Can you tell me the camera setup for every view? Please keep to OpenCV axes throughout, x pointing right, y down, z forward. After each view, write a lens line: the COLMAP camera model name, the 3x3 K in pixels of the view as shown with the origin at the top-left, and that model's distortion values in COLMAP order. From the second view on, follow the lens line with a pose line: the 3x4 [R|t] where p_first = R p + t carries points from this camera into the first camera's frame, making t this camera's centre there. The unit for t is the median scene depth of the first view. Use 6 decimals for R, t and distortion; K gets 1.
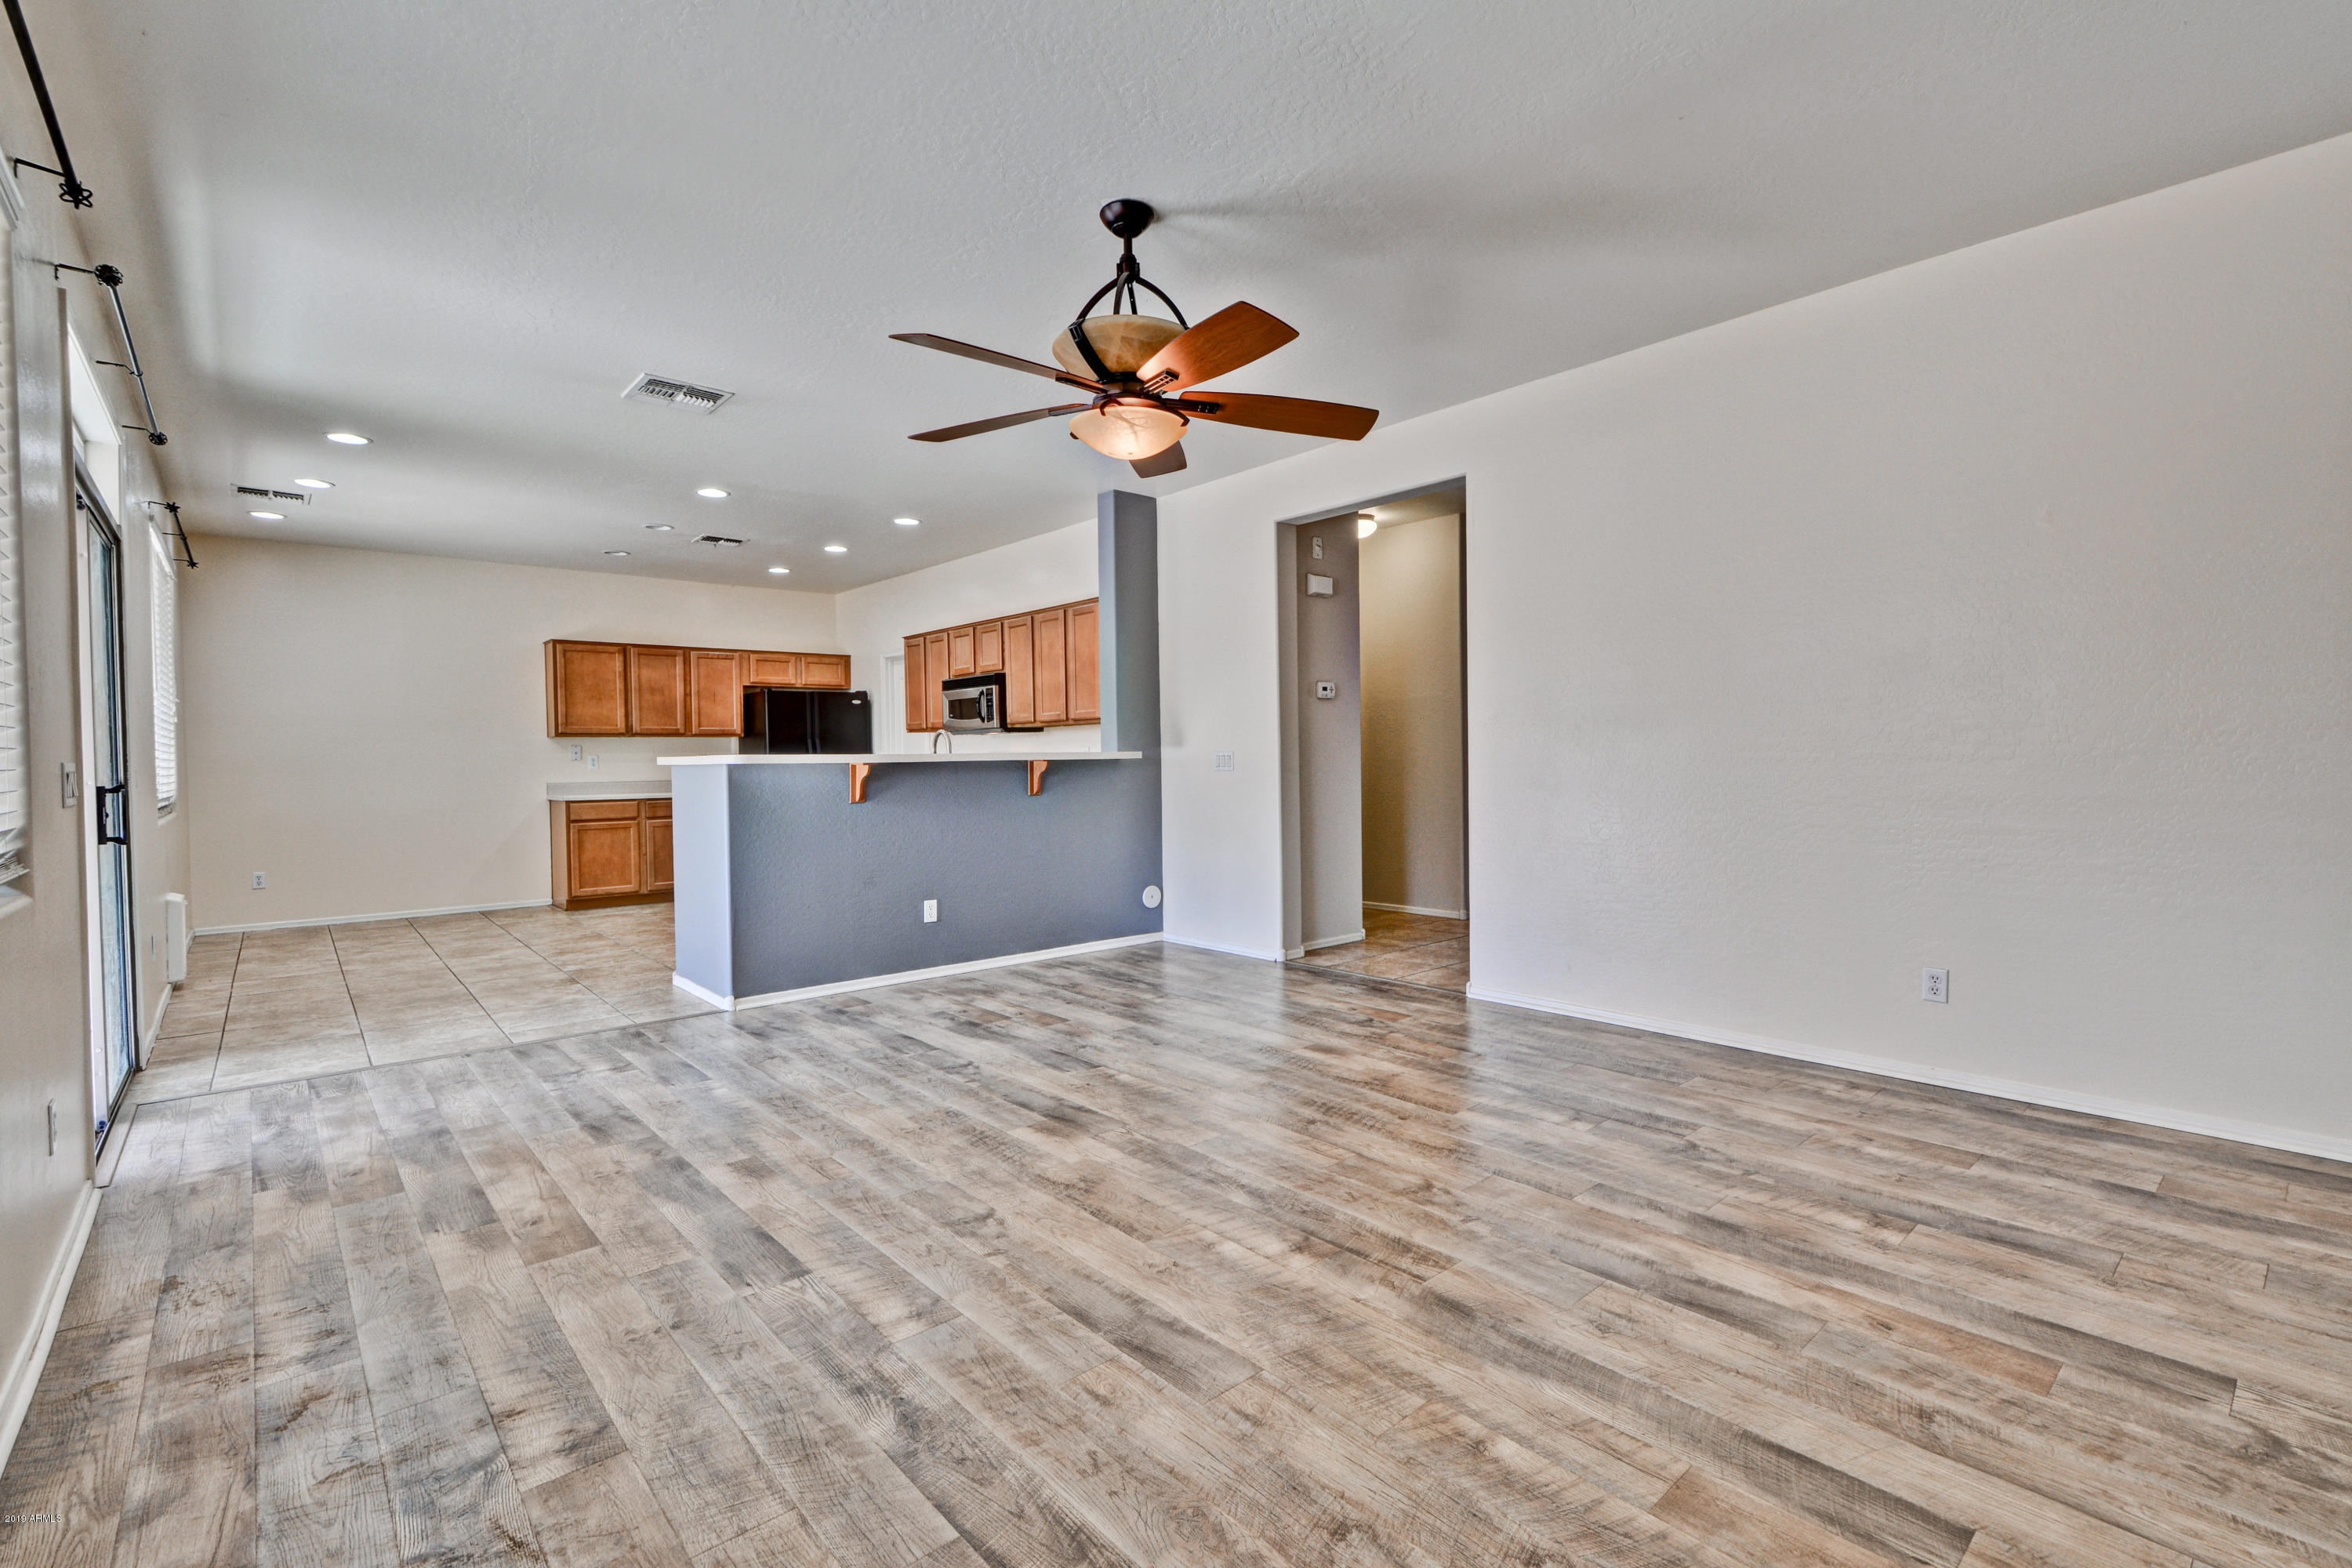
lens RADIAL K [[1046.6, 0, 1190.5], [0, 1046.6, 768.6], [0, 0, 1]] dist [0.002355, -0.002327]
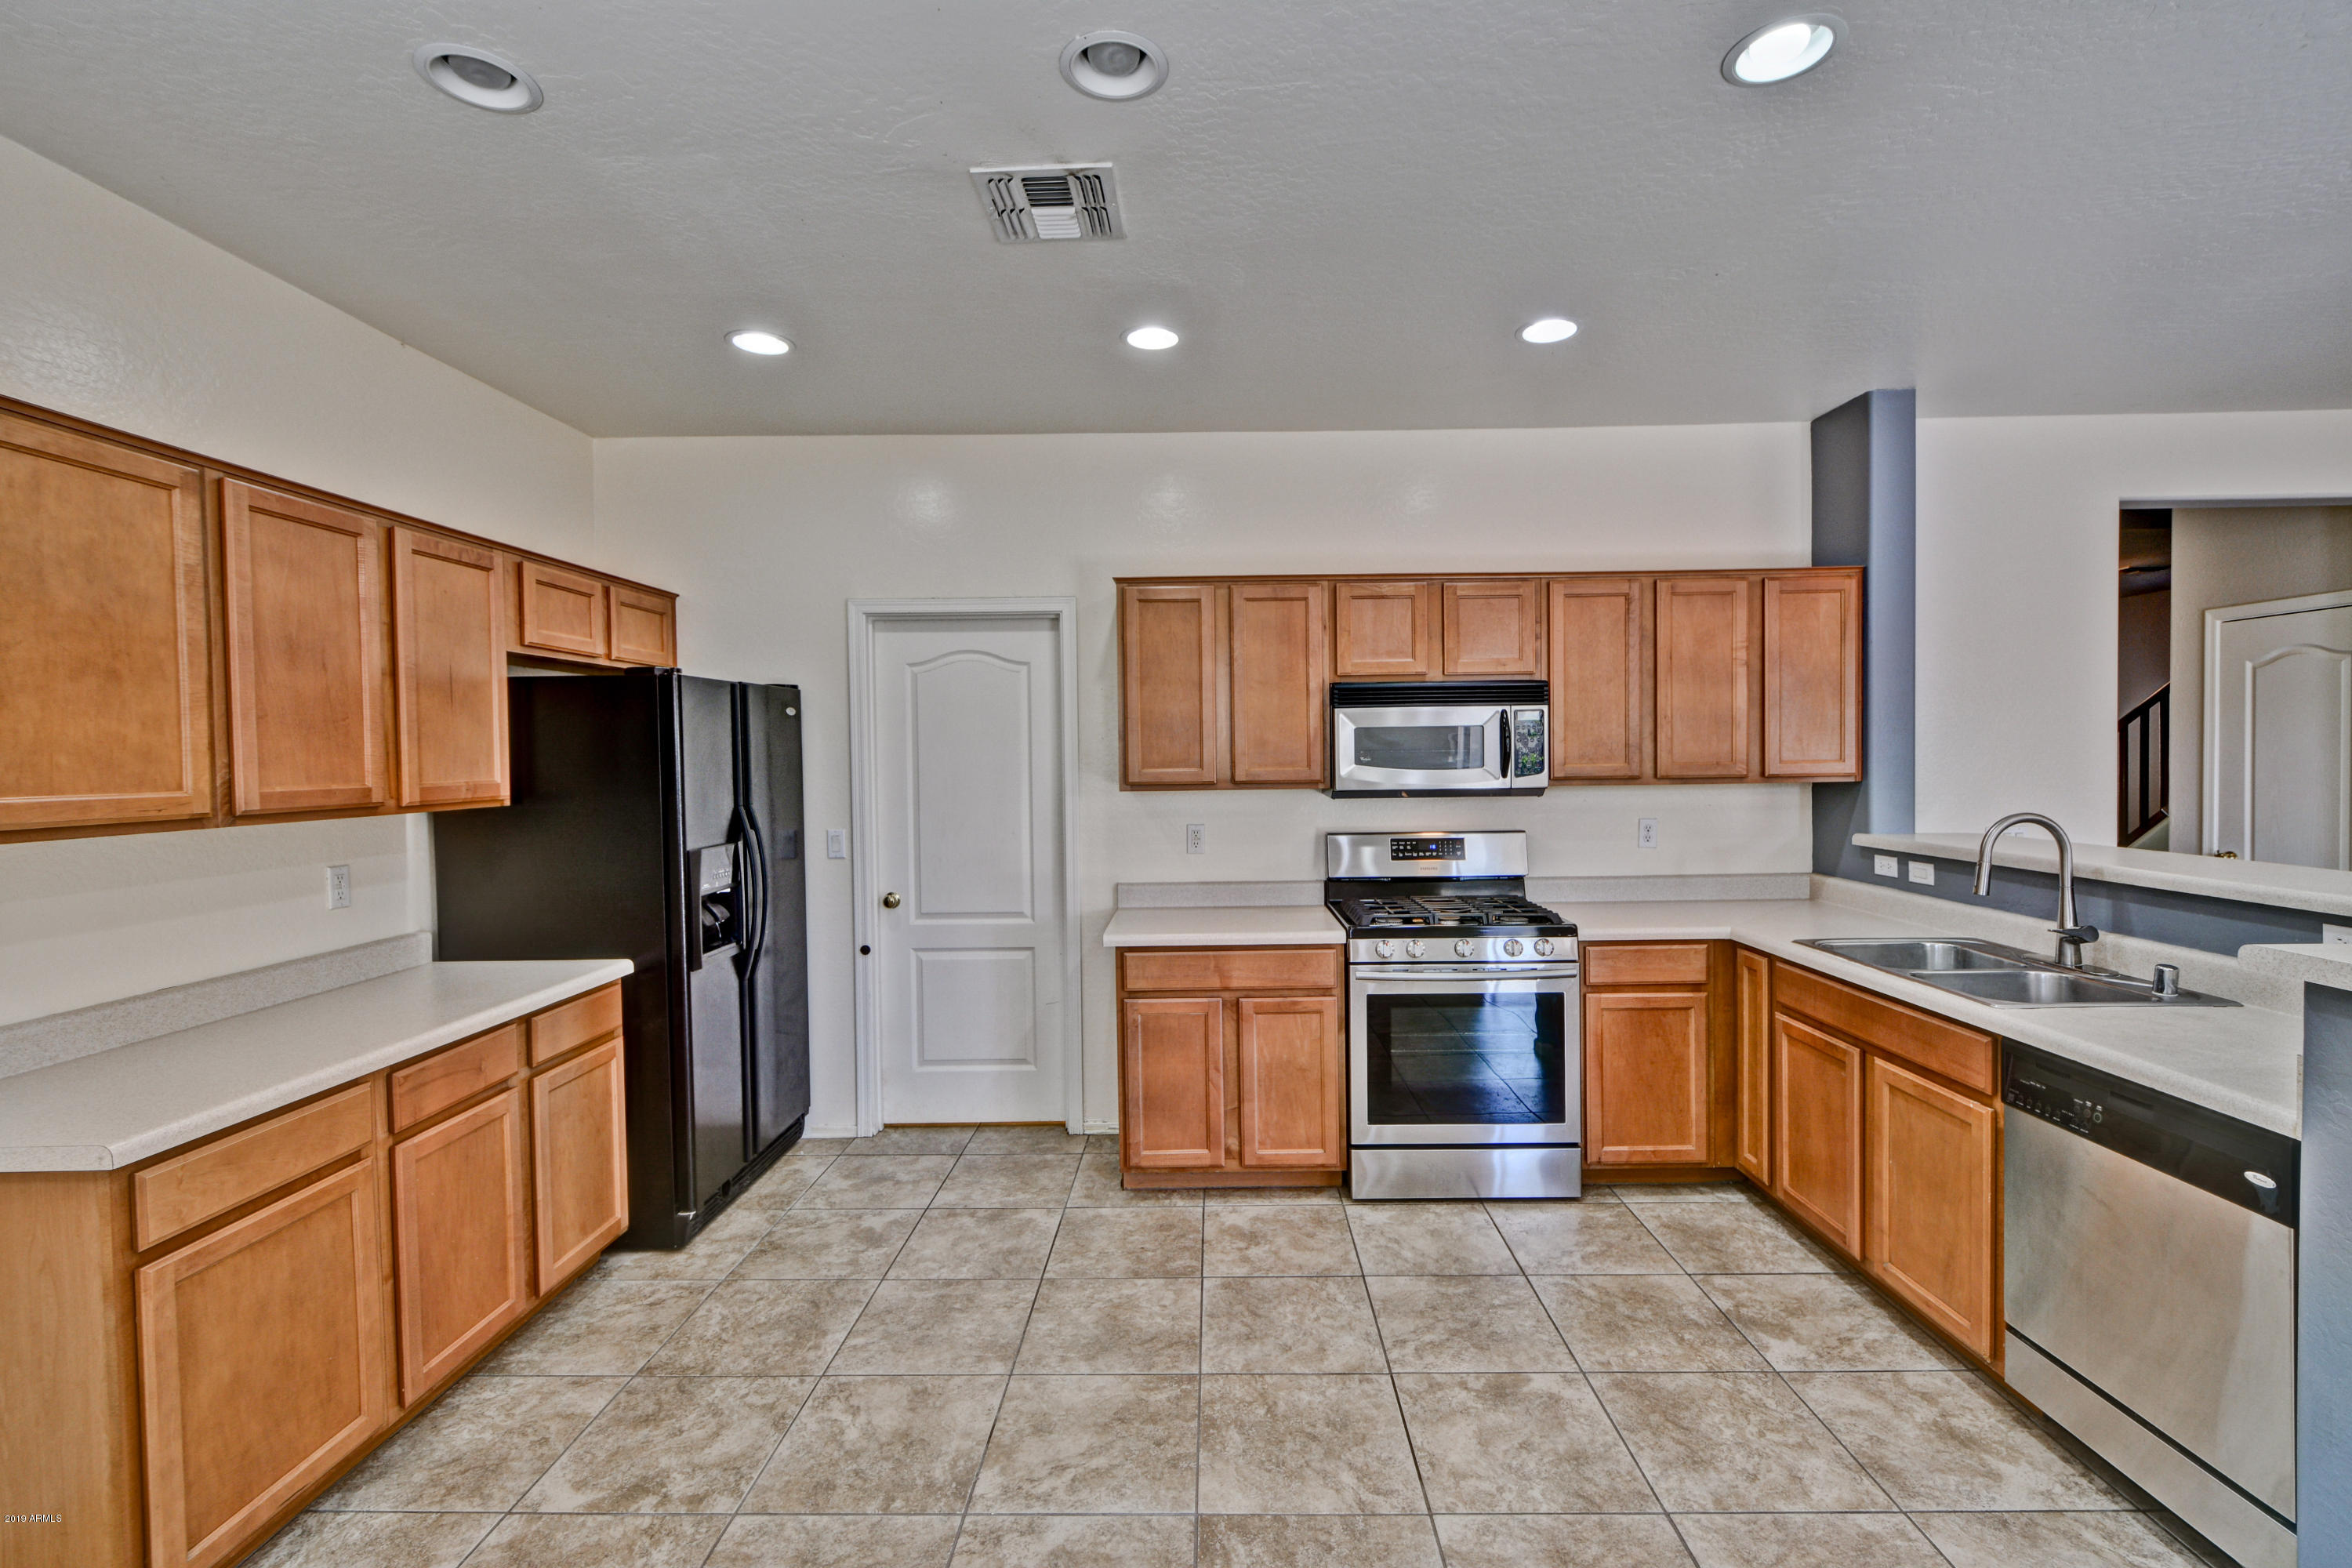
lens RADIAL K [[1046.6, 0, 1184.2], [0, 1046.6, 772.5], [0, 0, 1]] dist [0.002355, -0.002327]
pose [[0.673121, -0.008739, 0.739481, -1.581818], [0.012399, 0.999923, 0.000531, -0.115023], [-0.739429, 0.008812, 0.673177, 1.839396]]
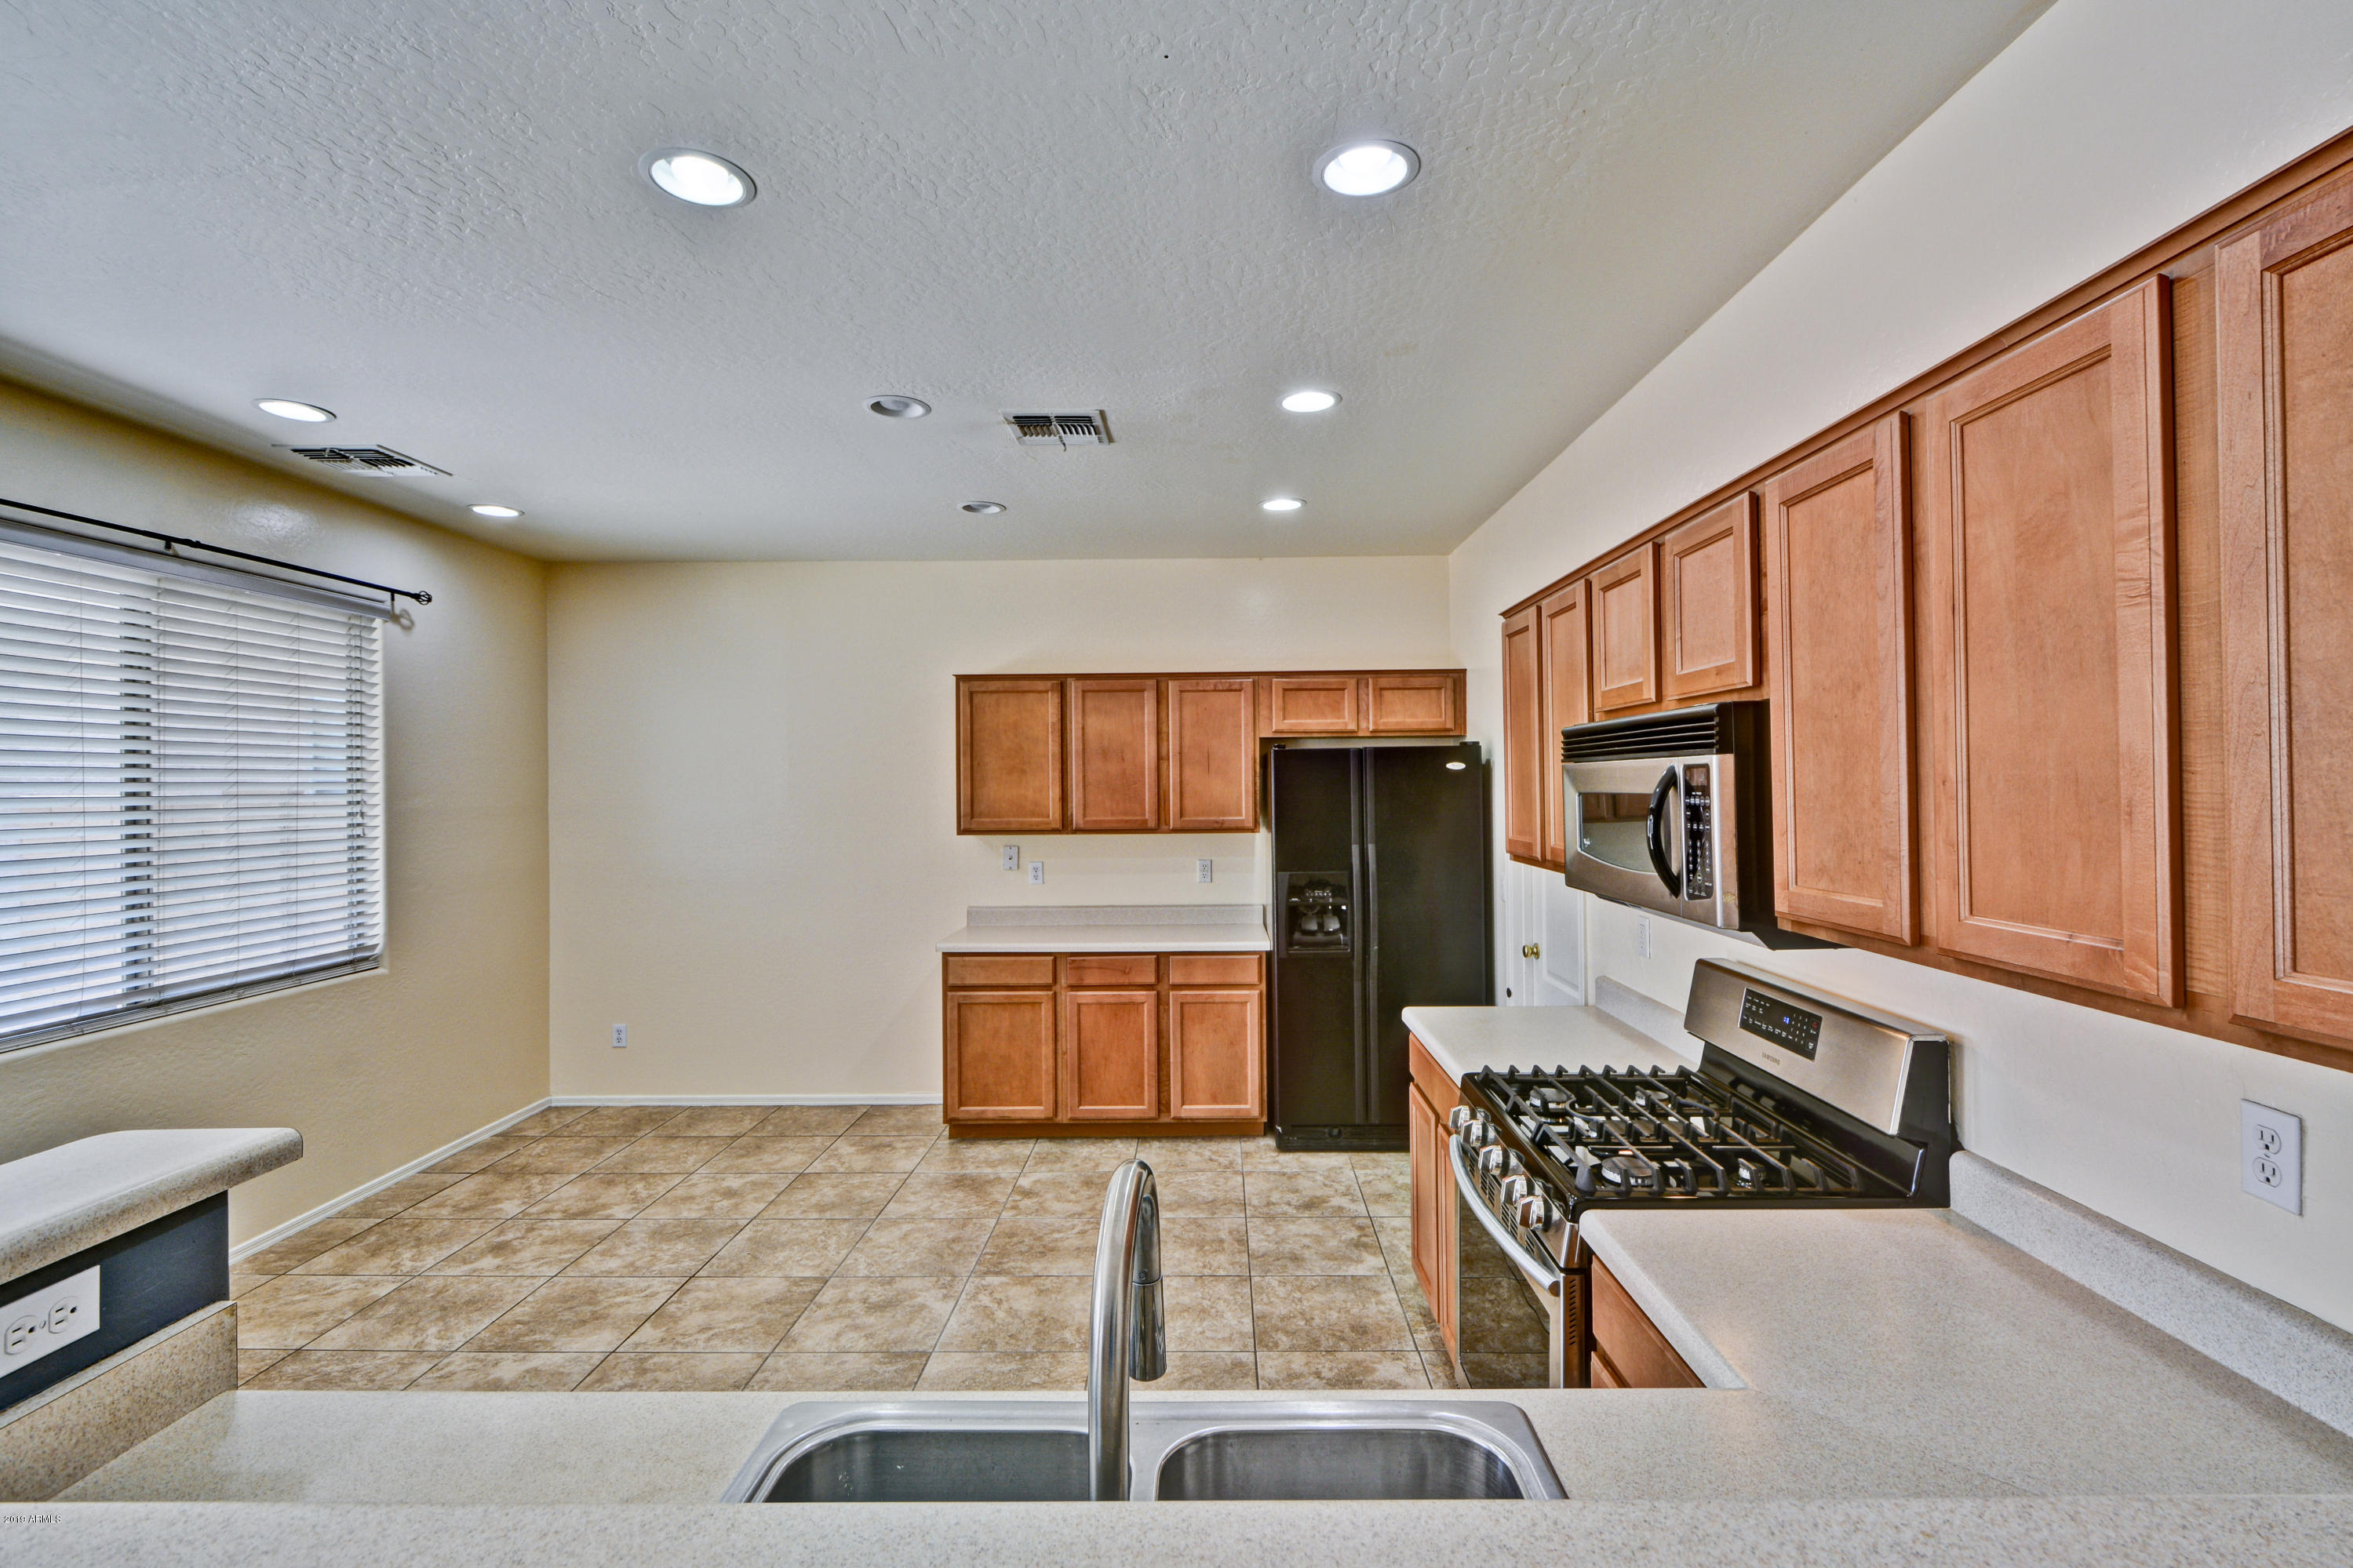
lens RADIAL K [[1046.9, 0, 1199.1], [0, 1046.9, 771.0], [0, 0, 1]] dist [0.002355, -0.002327]
pose [[0.743493, -0.000330, -0.668744, -0.267340], [-0.009639, 0.999891, -0.011210, -0.167456], [0.668675, 0.014781, 0.743408, 1.727705]]
